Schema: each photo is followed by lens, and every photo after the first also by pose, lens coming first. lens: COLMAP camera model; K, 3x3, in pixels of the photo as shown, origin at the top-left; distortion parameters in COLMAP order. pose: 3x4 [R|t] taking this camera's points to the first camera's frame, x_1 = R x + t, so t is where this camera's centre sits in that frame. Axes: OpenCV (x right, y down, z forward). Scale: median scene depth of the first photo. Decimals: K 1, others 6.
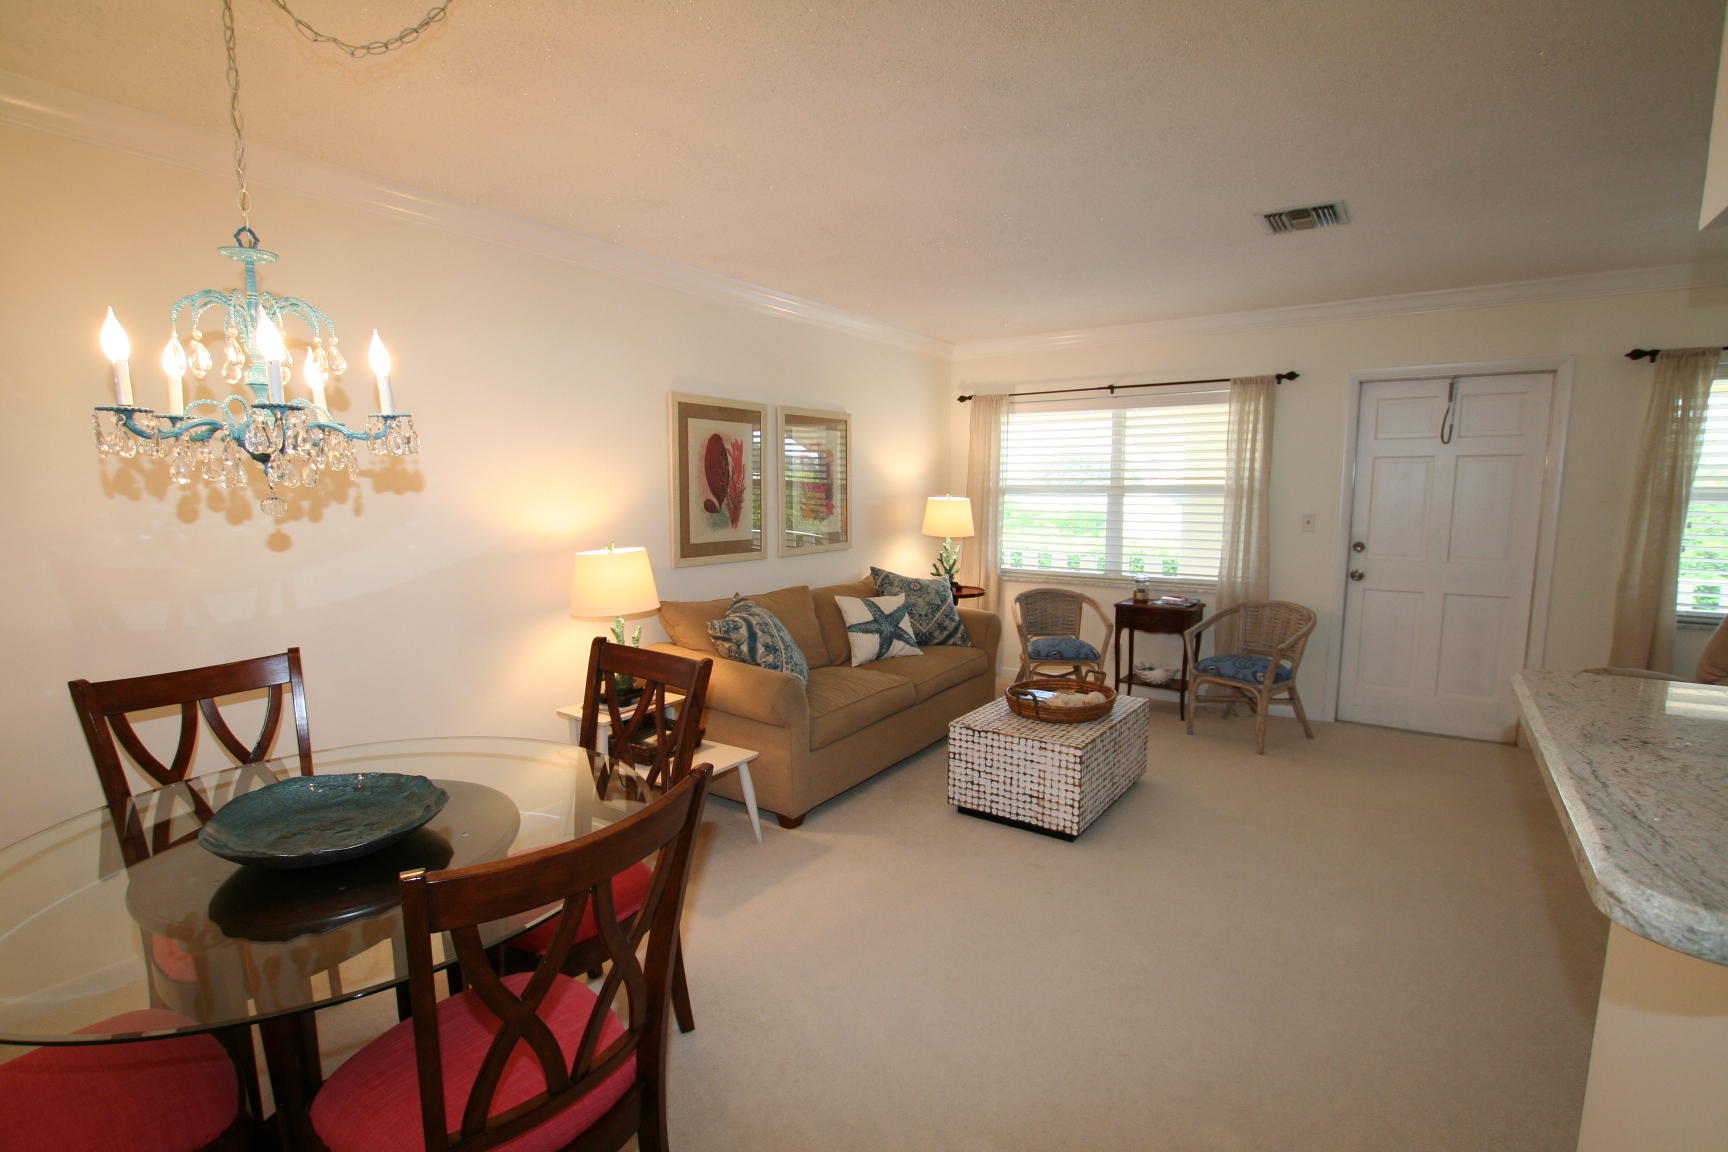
lens RADIAL K [[806.1, 0, 863.5], [0, 806.1, 598.9], [0, 0, 1]] dist [-0.033880, 0.006367]
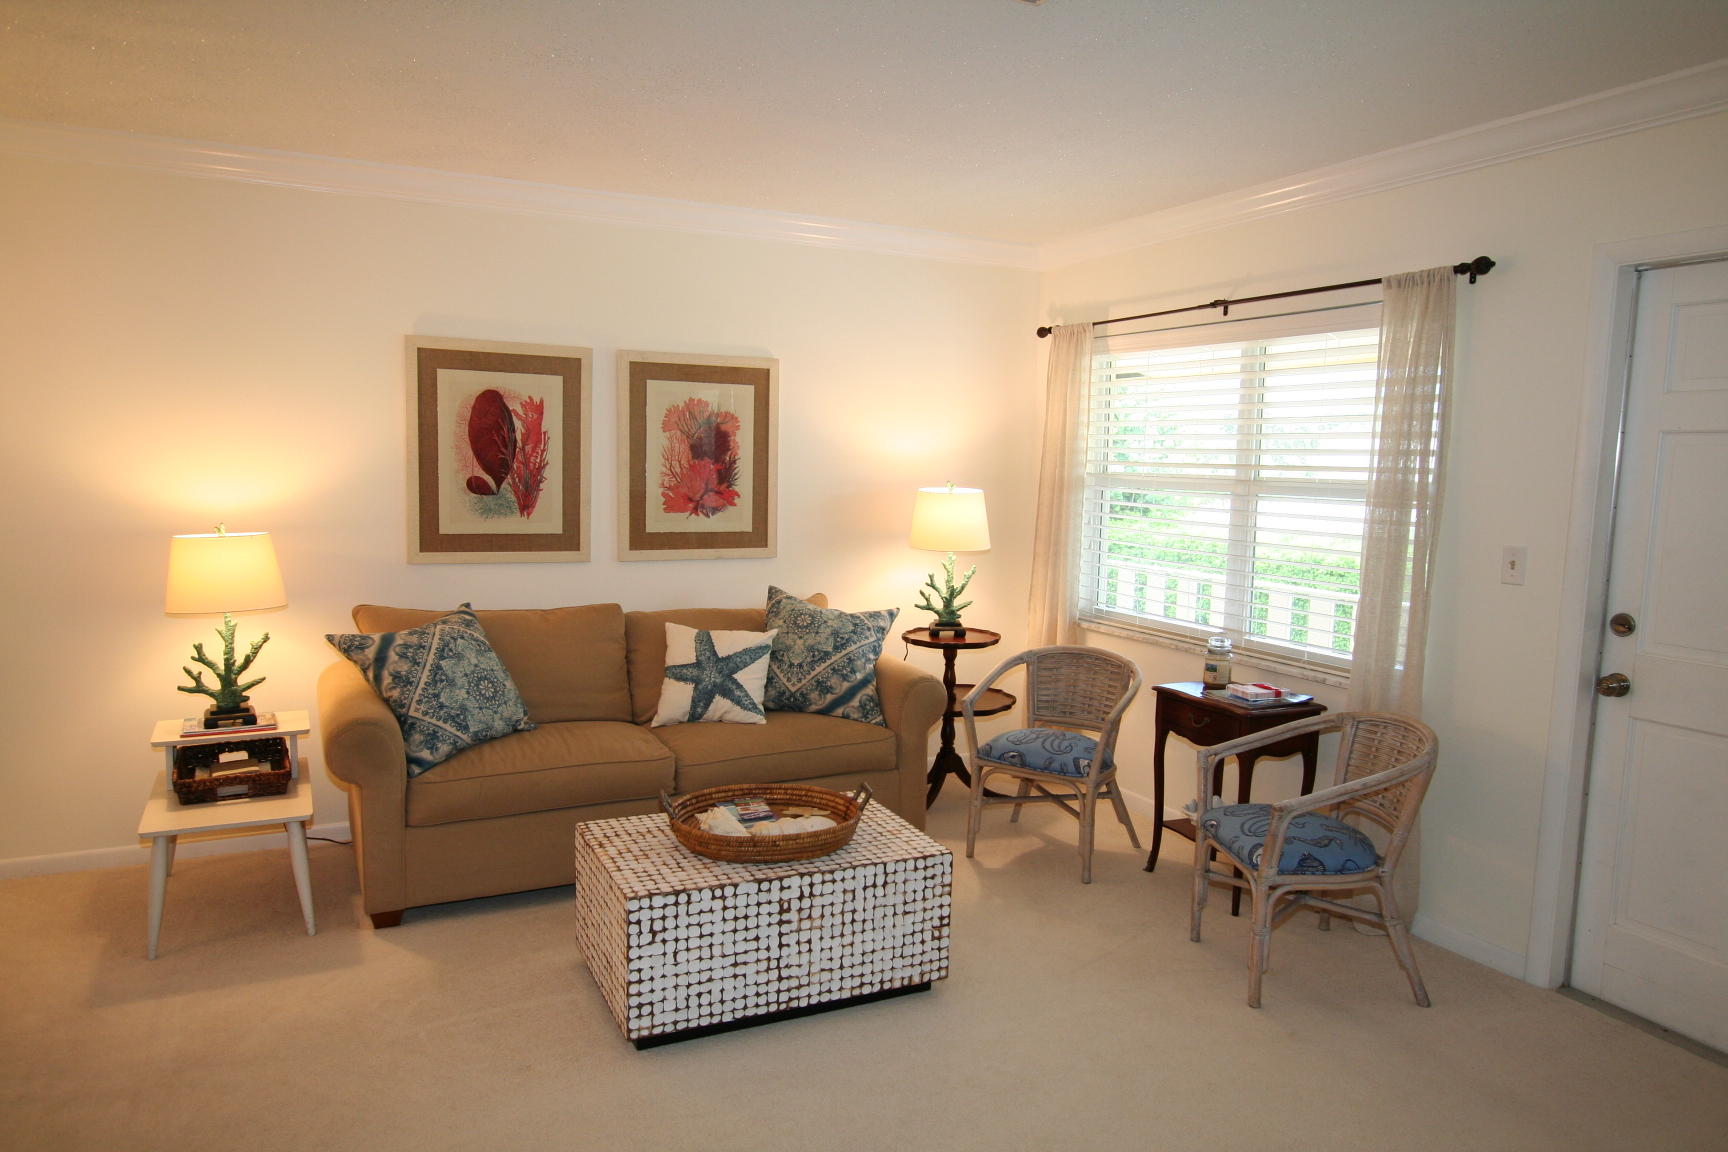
lens RADIAL K [[1143.4, 0, 859.9], [0, 1143.4, 598.5], [0, 0, 1]] dist [-0.011718, 0.001703]
pose [[0.873310, 0.084088, -0.479853, 0.555804], [-0.094738, 0.995500, 0.002029, -0.040320], [0.477865, 0.043689, 0.877346, 0.208696]]
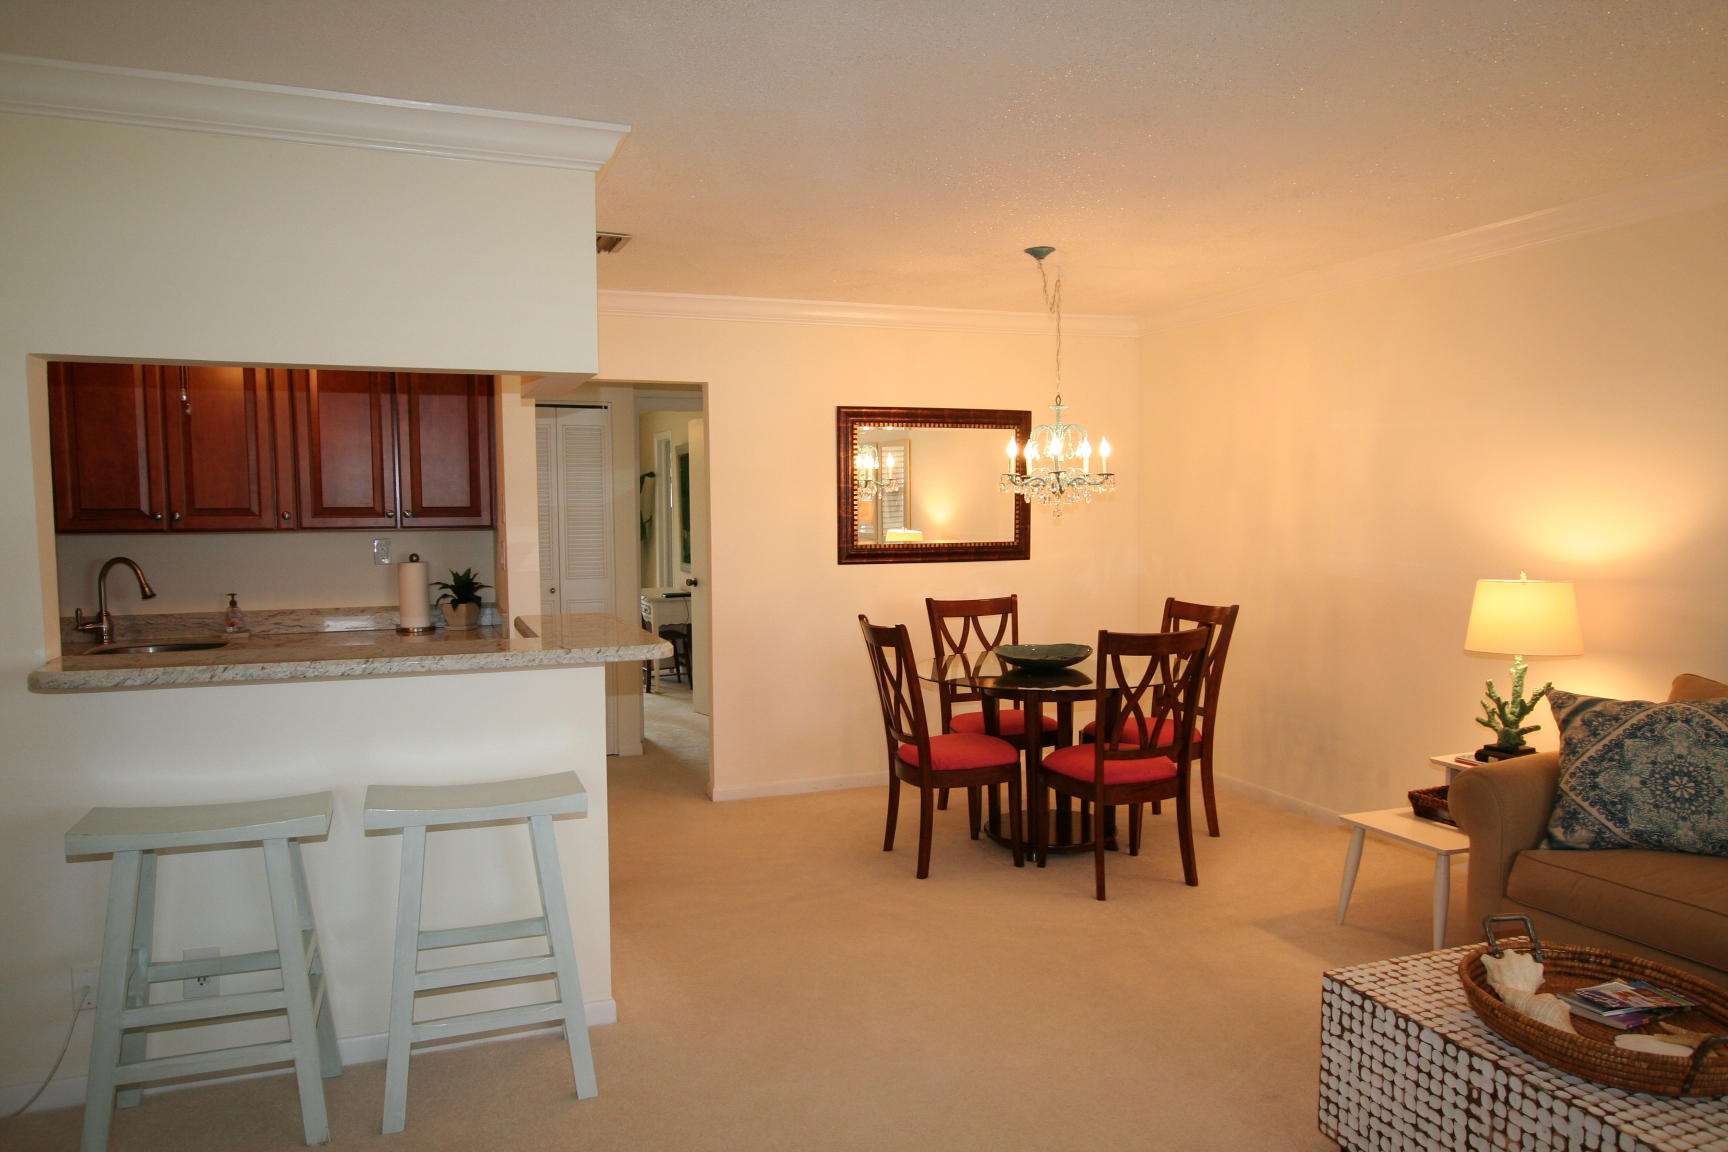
lens RADIAL K [[1176.6, 0, 862.2], [0, 1176.6, 600.7], [0, 0, 1]] dist [0.000941, 0.001449]
pose [[-0.564835, 0.075355, -0.821756, 0.749580], [-0.106105, 0.980924, 0.162882, -0.114347], [0.818354, 0.179194, -0.546064, 0.766444]]
